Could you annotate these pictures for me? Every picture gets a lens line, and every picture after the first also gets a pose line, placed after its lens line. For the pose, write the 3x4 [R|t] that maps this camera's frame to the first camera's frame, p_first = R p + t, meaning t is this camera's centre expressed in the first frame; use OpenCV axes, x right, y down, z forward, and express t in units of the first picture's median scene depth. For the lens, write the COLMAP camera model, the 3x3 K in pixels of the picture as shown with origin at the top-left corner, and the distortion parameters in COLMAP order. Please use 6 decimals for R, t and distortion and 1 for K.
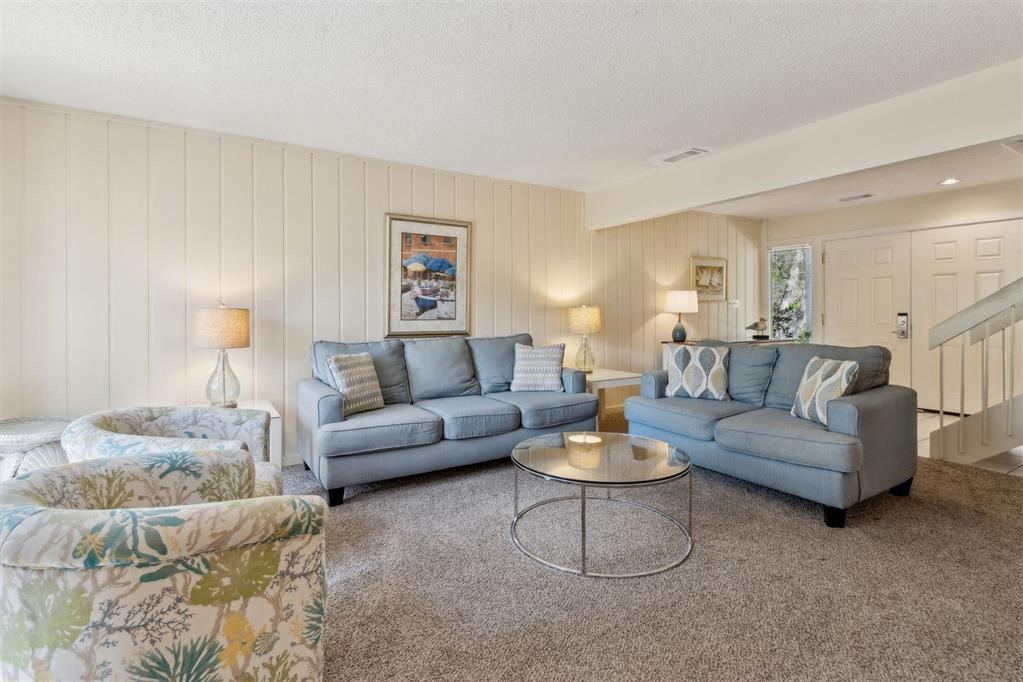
lens RADIAL K [[485.2, 0, 529.7], [0, 485.2, 306.0], [0, 0, 1]] dist [0.012001, -0.001252]
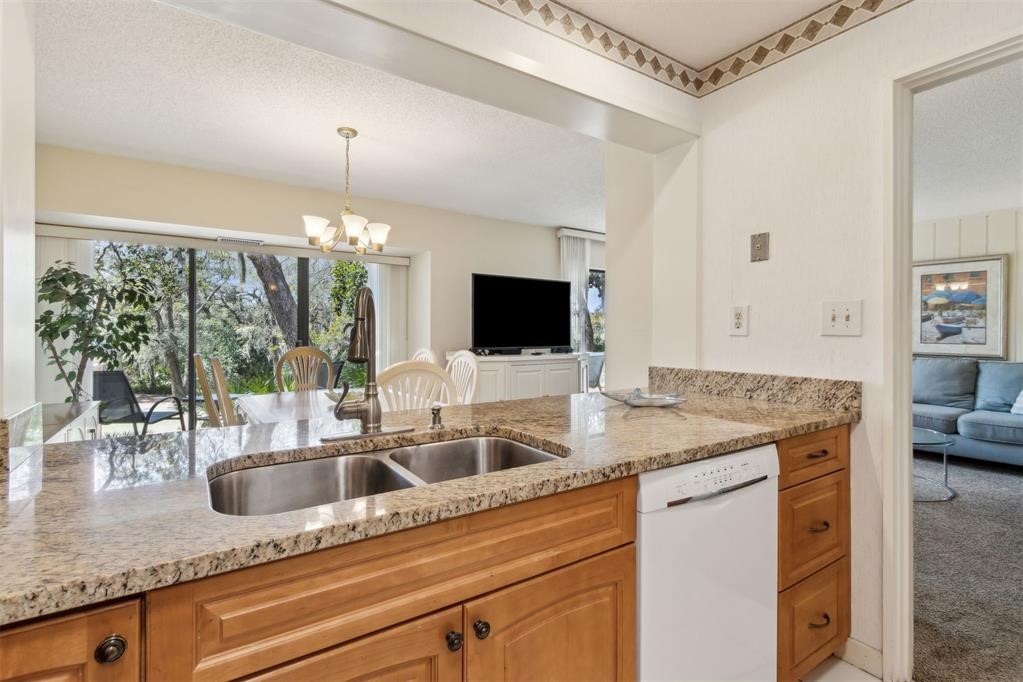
lens RADIAL K [[485.2, 0, 511.3], [0, 485.2, 333.8], [0, 0, 1]] dist [0.012001, -0.001252]
pose [[0.011176, 0.006432, -0.999917, 1.013464], [0.005718, 0.999963, 0.006496, -0.010535], [0.999921, -0.005790, 0.011139, -0.102411]]
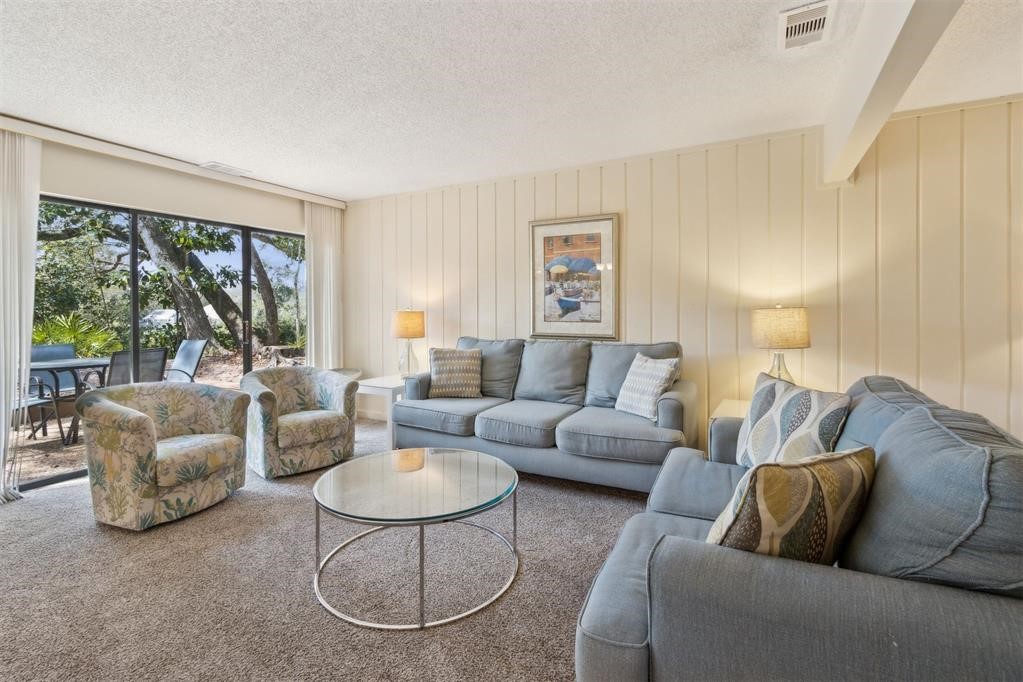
lens RADIAL K [[485.2, 0, 513.4], [0, 485.2, 307.2], [0, 0, 1]] dist [0.012001, -0.001252]
pose [[0.469770, -0.001306, -0.882788, 0.618261], [0.011569, 0.999922, 0.004677, -0.007058], [0.882713, -0.012410, 0.469748, 0.447497]]
